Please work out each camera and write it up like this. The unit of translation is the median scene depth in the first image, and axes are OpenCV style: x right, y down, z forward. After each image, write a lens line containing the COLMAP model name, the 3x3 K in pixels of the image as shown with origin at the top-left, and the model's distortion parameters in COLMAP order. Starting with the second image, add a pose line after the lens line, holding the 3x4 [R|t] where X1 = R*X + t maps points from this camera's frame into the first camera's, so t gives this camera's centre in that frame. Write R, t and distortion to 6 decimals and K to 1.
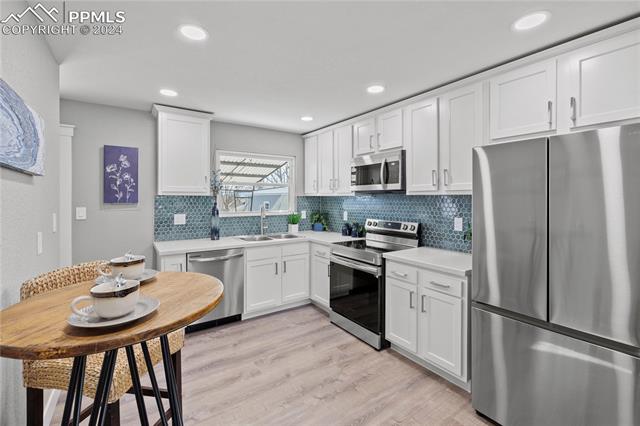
lens RADIAL K [[279.1, 0, 317.2], [0, 279.1, 197.9], [0, 0, 1]] dist [0.000192, 0.000012]
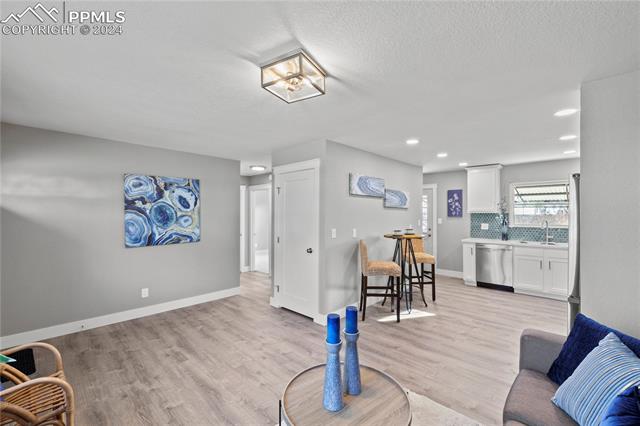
lens RADIAL K [[277.1, 0, 320.0], [0, 277.1, 213.0], [0, 0, 1]] dist [0.001023, 0.000057]
pose [[0.223693, -0.003939, -0.974652, 1.064208], [0.001569, 0.999992, -0.003681, -0.003905], [0.974658, -0.000706, 0.223697, -0.434728]]
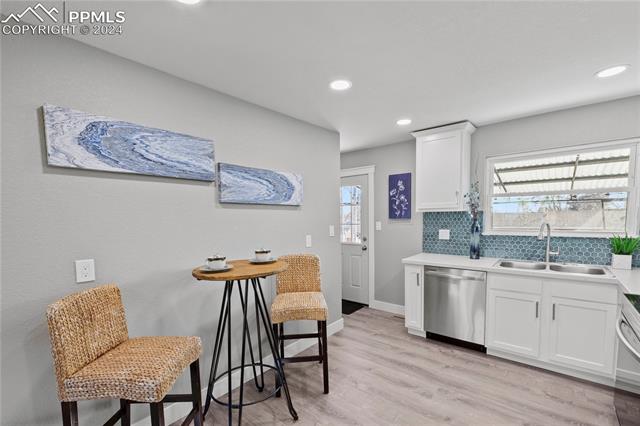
lens RADIAL K [[280.6, 0, 321.5], [0, 280.6, 237.6], [0, 0, 1]] dist [-0.000775, -0.000004]
pose [[0.274113, 0.070028, -0.959145, 0.428338], [0.021022, 0.996671, 0.078776, -0.004287], [0.961468, -0.041756, 0.271728, 0.295396]]
